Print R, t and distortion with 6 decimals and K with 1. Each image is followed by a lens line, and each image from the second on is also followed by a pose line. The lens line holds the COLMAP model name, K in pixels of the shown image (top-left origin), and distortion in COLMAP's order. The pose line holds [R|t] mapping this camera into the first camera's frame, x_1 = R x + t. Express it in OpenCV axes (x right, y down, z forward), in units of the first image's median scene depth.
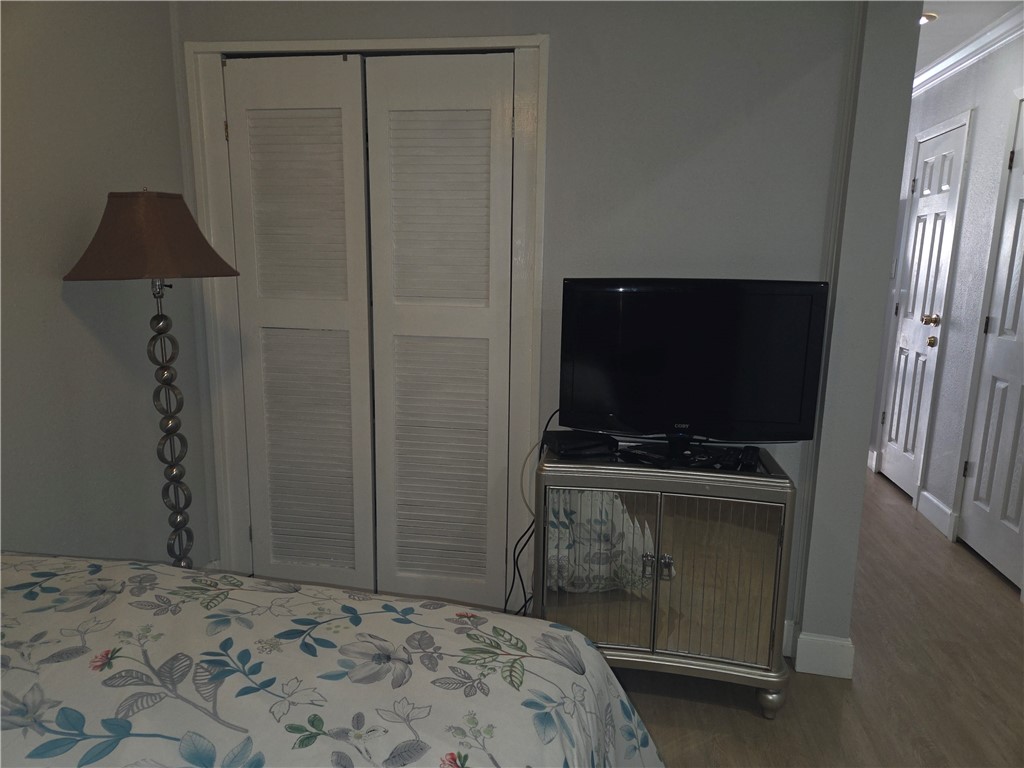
lens RADIAL K [[668.3, 0, 506.3], [0, 668.3, 383.4], [0, 0, 1]] dist [0.053185, -0.054950]
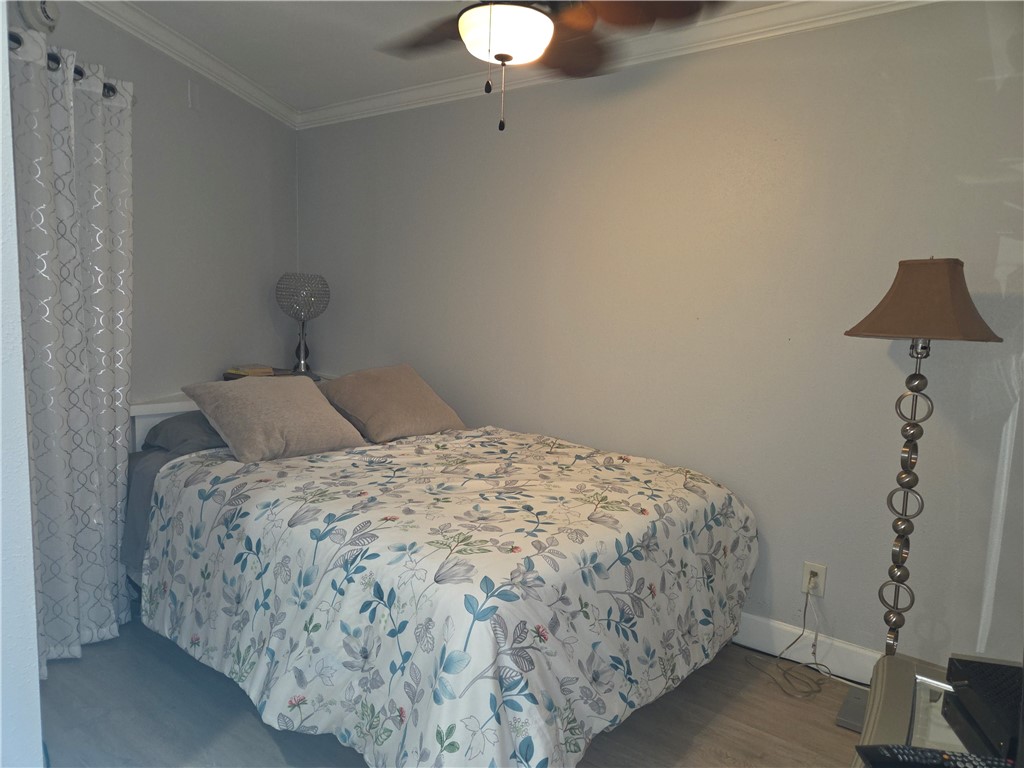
lens RADIAL K [[668.3, 0, 506.3], [0, 668.3, 383.4], [0, 0, 1]] dist [0.053185, -0.054950]
pose [[-0.436897, 0.079633, -0.895980, 1.258114], [-0.211648, 0.959008, 0.188439, -0.267499], [0.874258, 0.271960, -0.402133, 1.544189]]
